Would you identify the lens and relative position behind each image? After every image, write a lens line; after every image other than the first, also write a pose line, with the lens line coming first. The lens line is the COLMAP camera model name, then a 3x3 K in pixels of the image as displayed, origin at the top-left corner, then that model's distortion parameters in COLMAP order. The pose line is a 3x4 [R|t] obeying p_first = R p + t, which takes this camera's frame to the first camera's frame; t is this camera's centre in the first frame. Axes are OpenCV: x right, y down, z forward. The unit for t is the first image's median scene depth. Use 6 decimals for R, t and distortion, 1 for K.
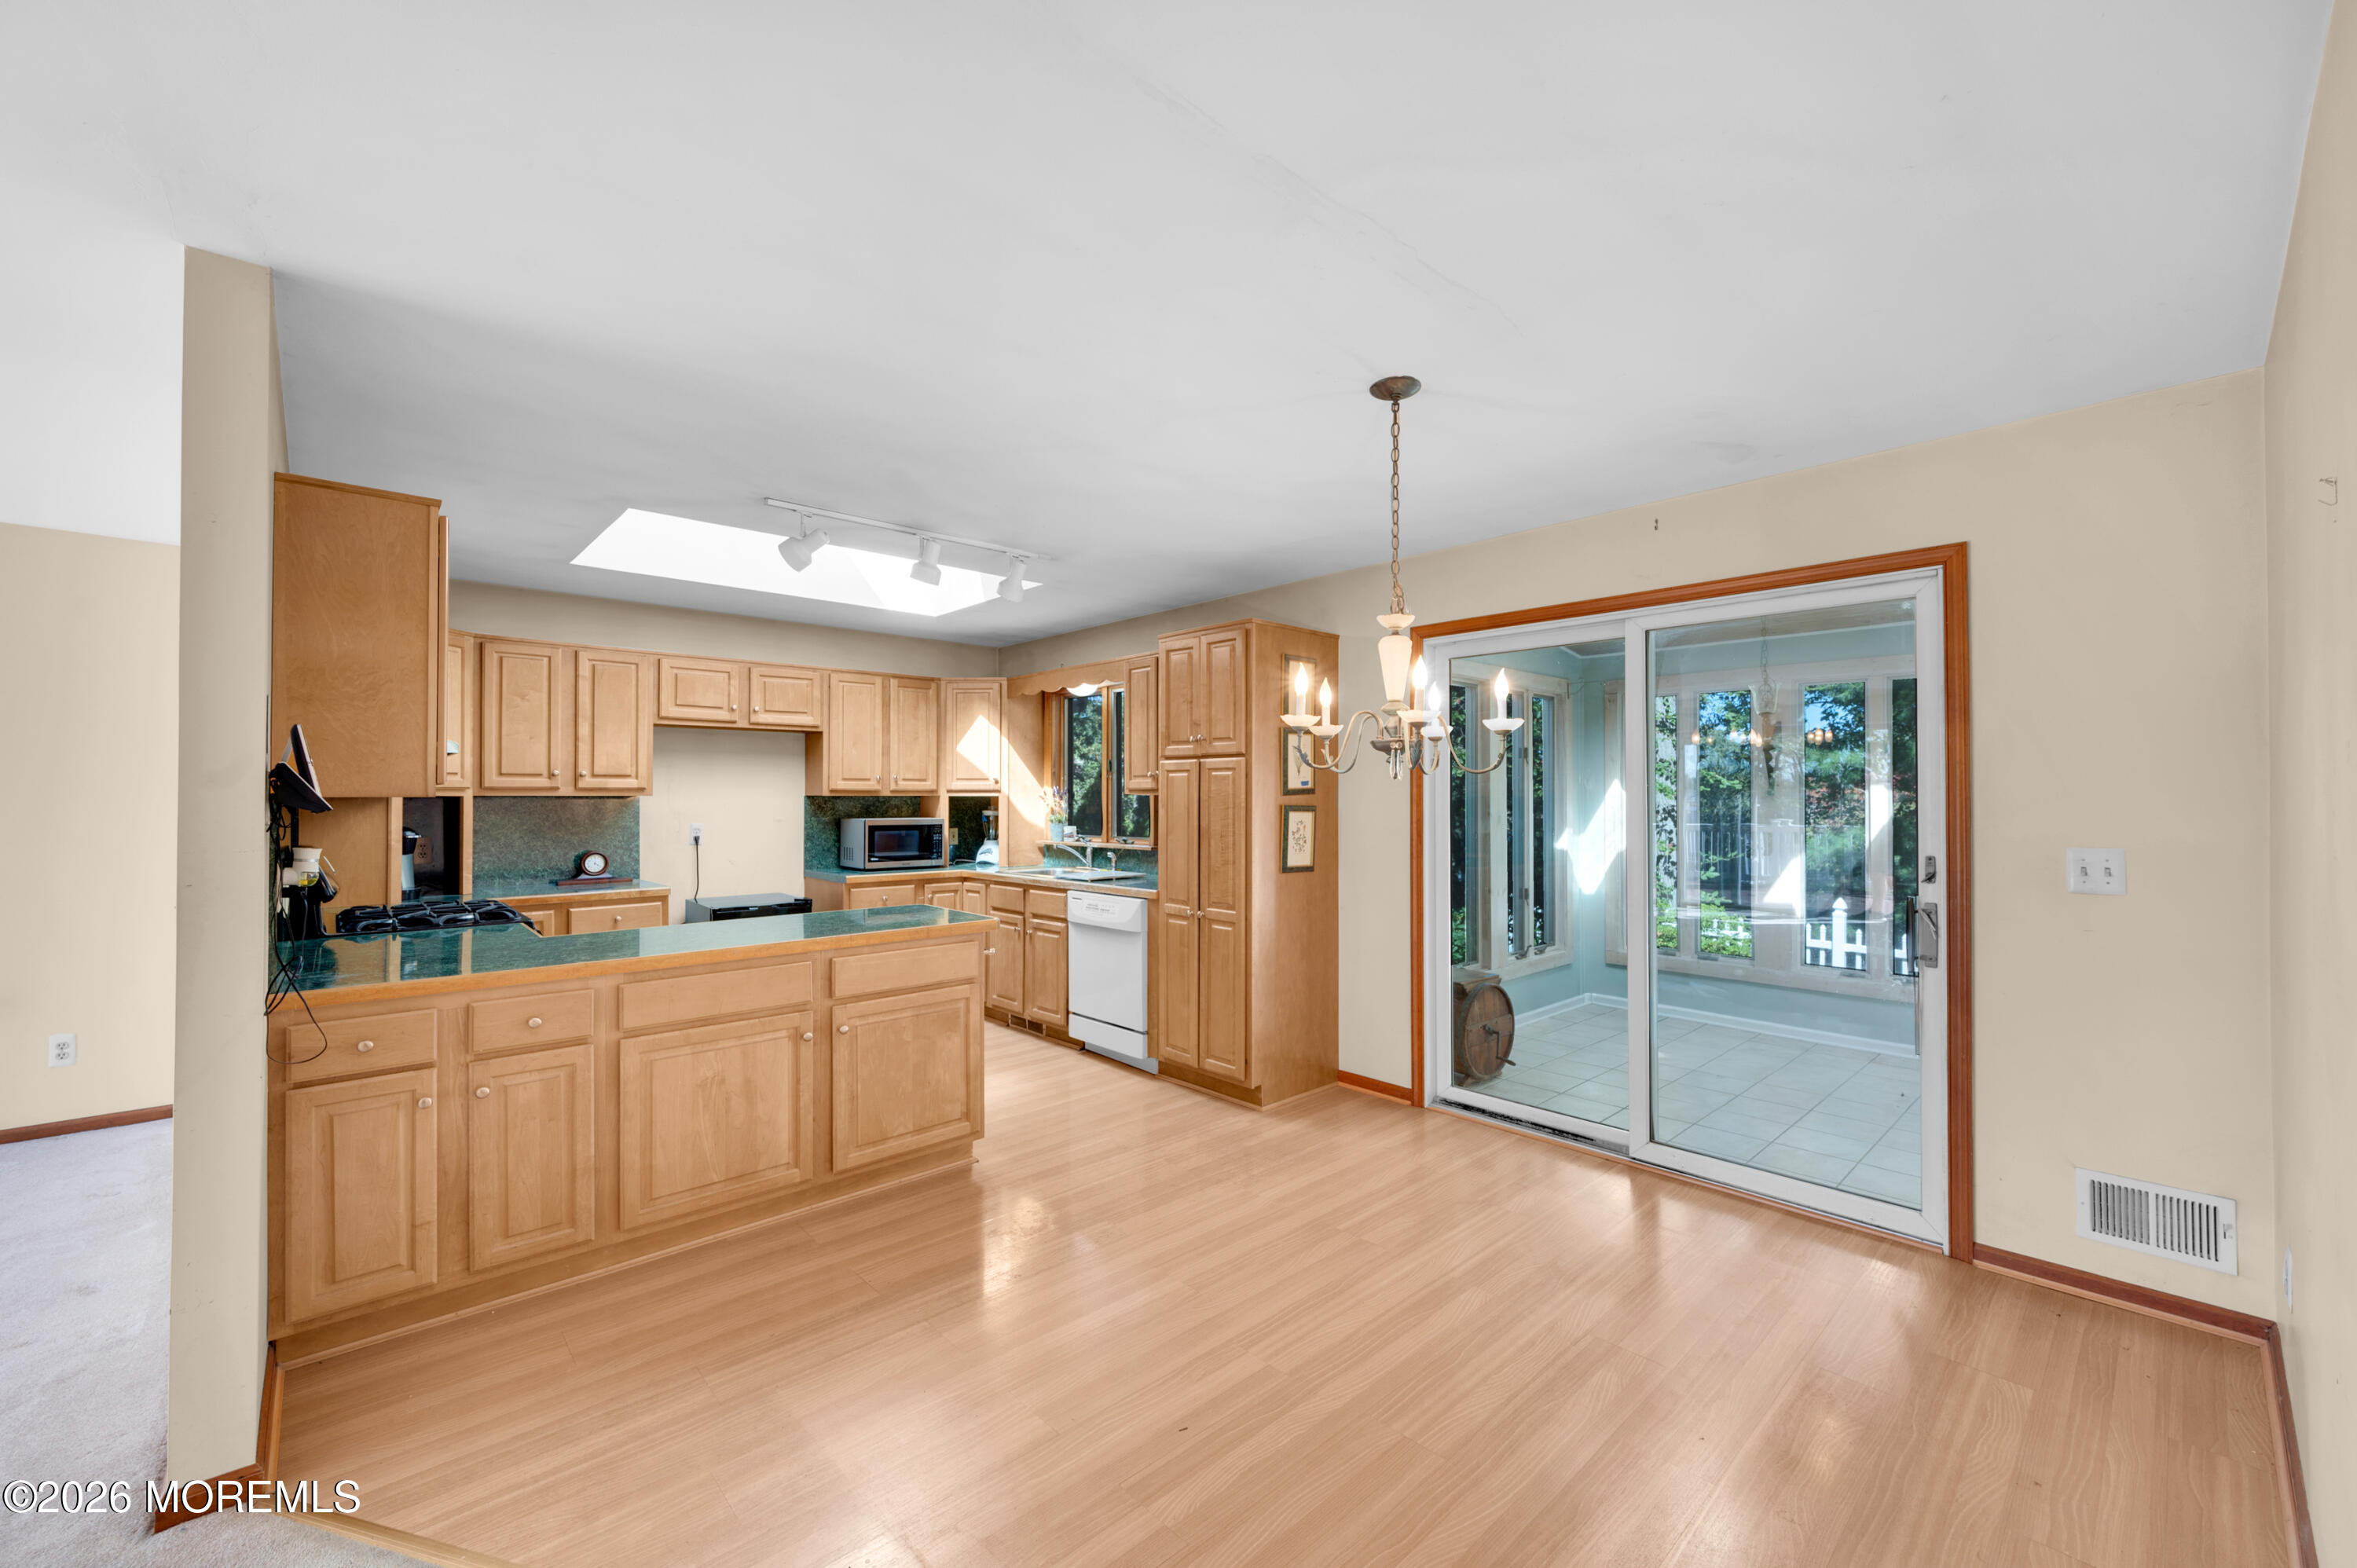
lens RADIAL K [[927.2, 0, 1189.0], [0, 927.2, 785.2], [0, 0, 1]] dist [0.005301, -0.001521]
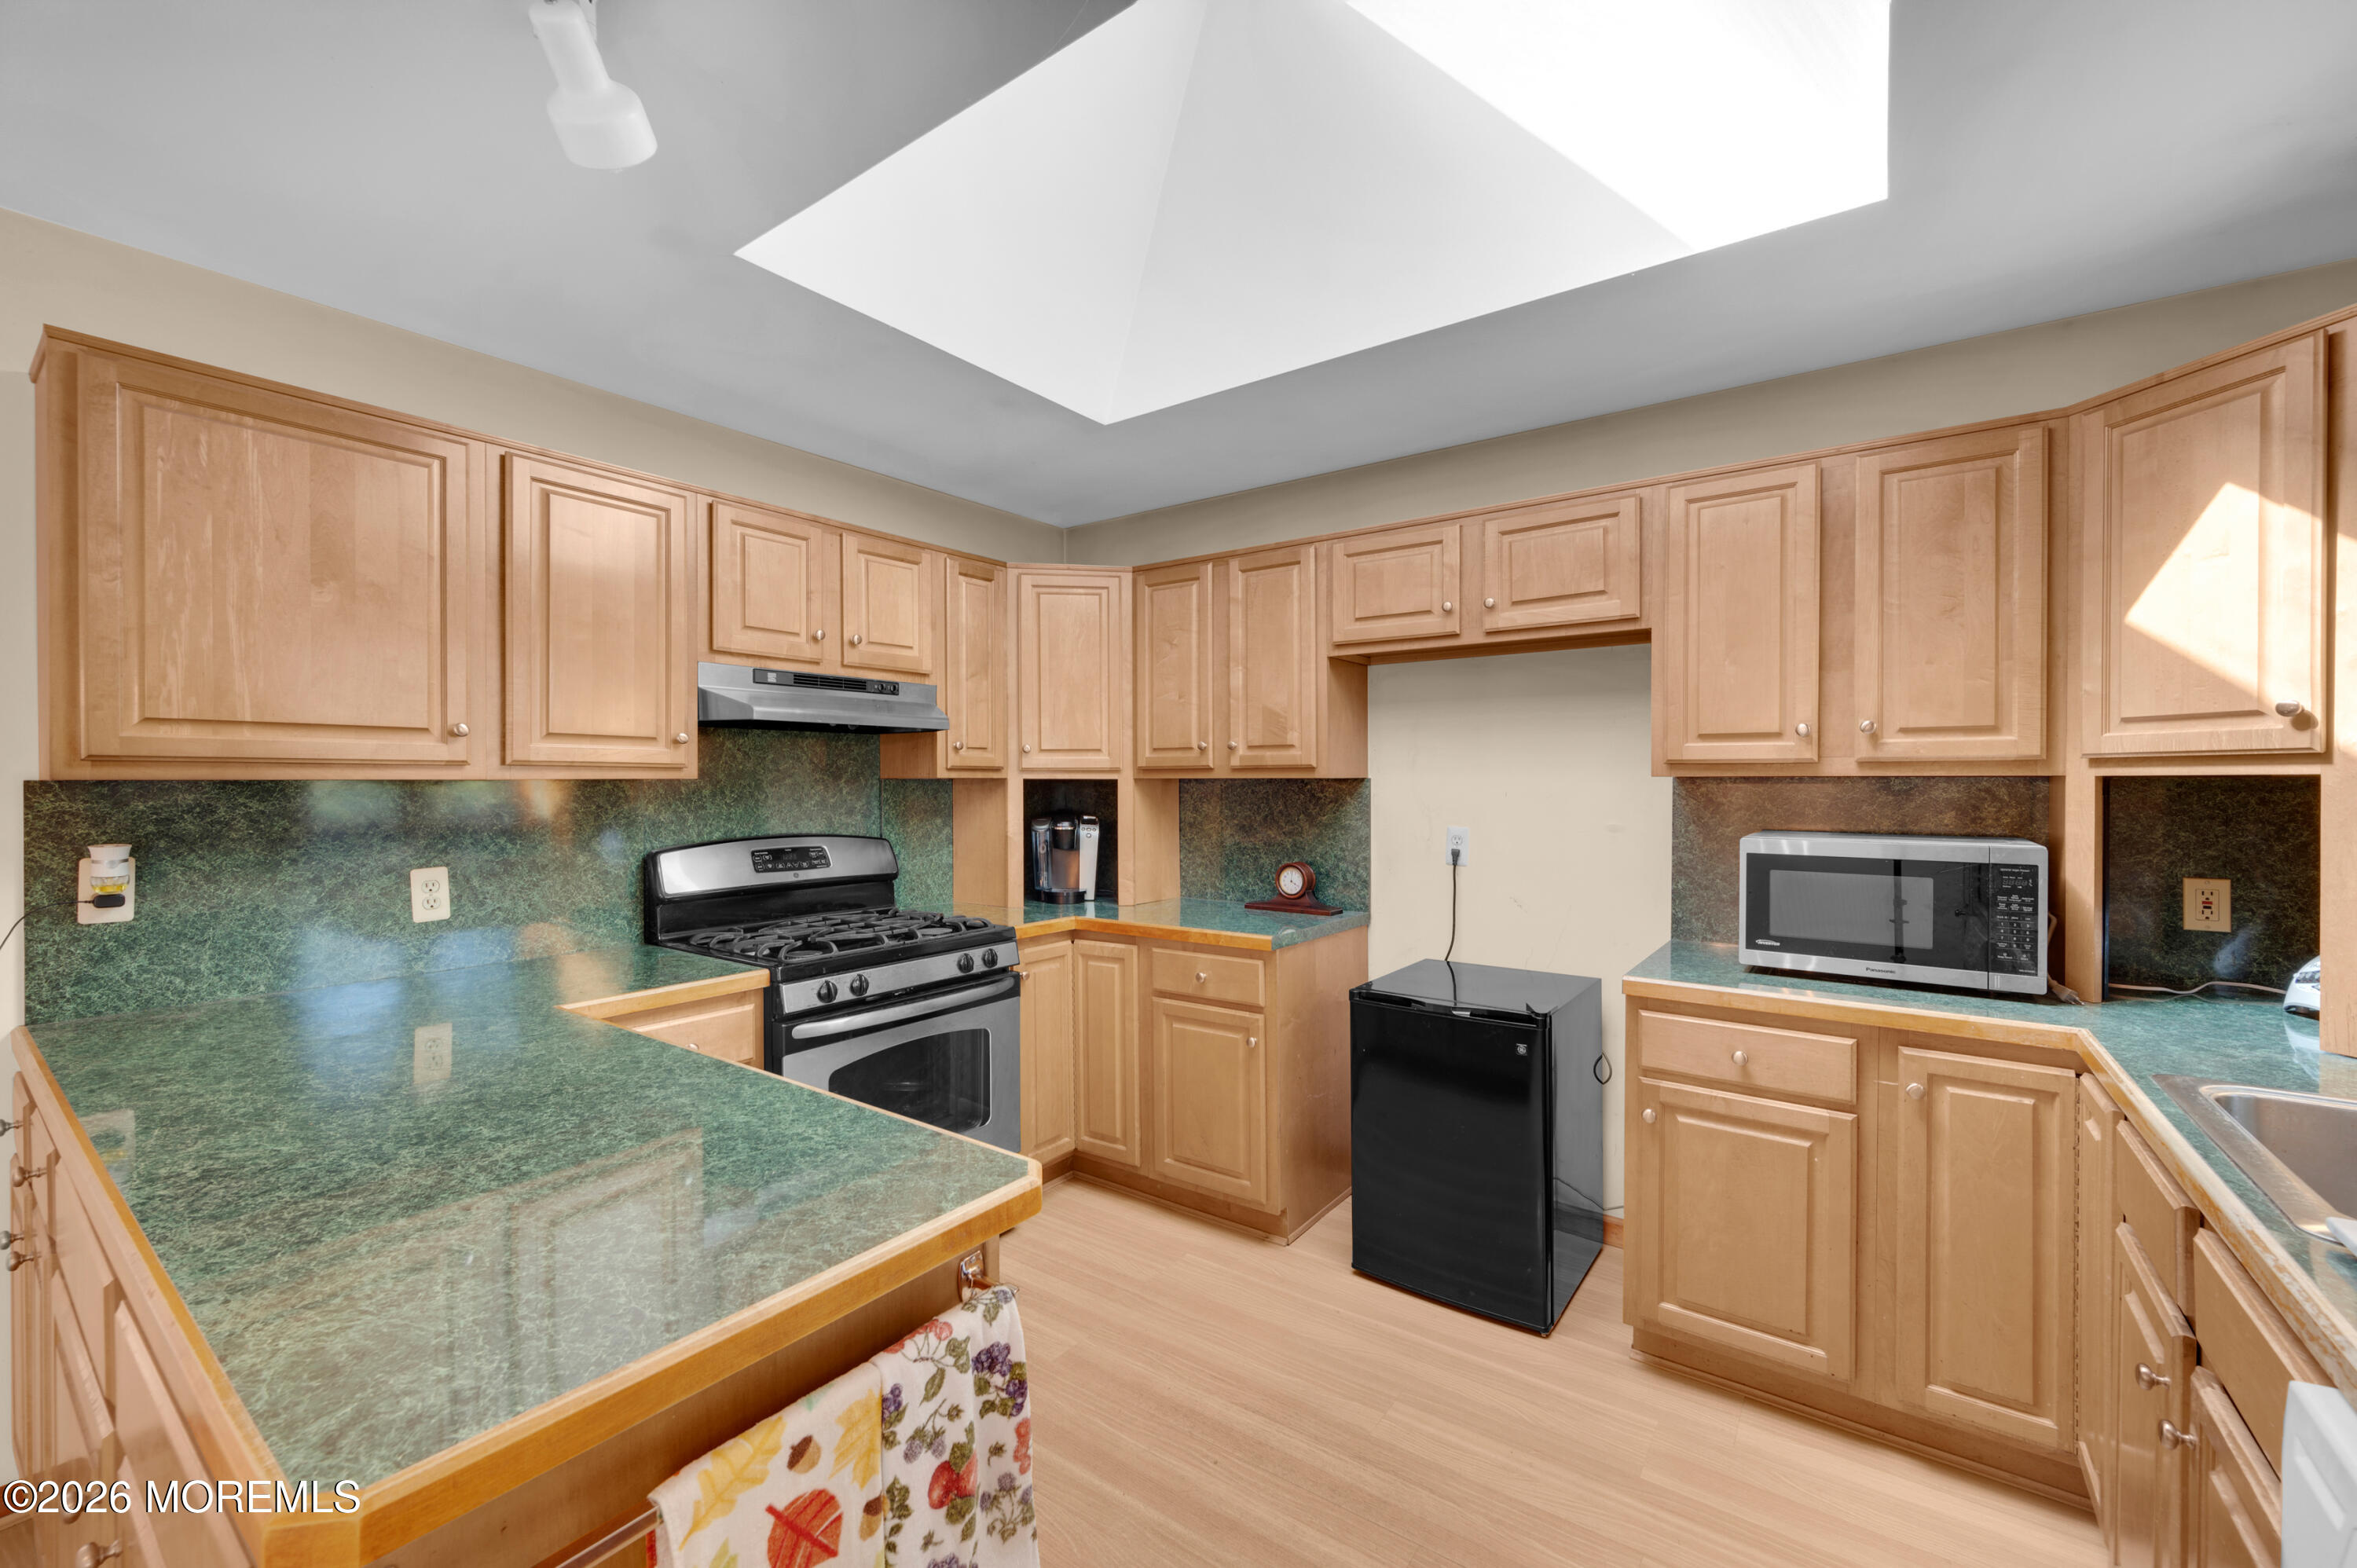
lens RADIAL K [[927.2, 0, 1180.2], [0, 927.2, 779.2], [0, 0, 1]] dist [0.005301, -0.001521]
pose [[0.184153, -0.001063, -0.982897, -0.009941], [0.012395, 0.999922, 0.001241, 0.008538], [0.982820, -0.012412, 0.184151, 0.672979]]
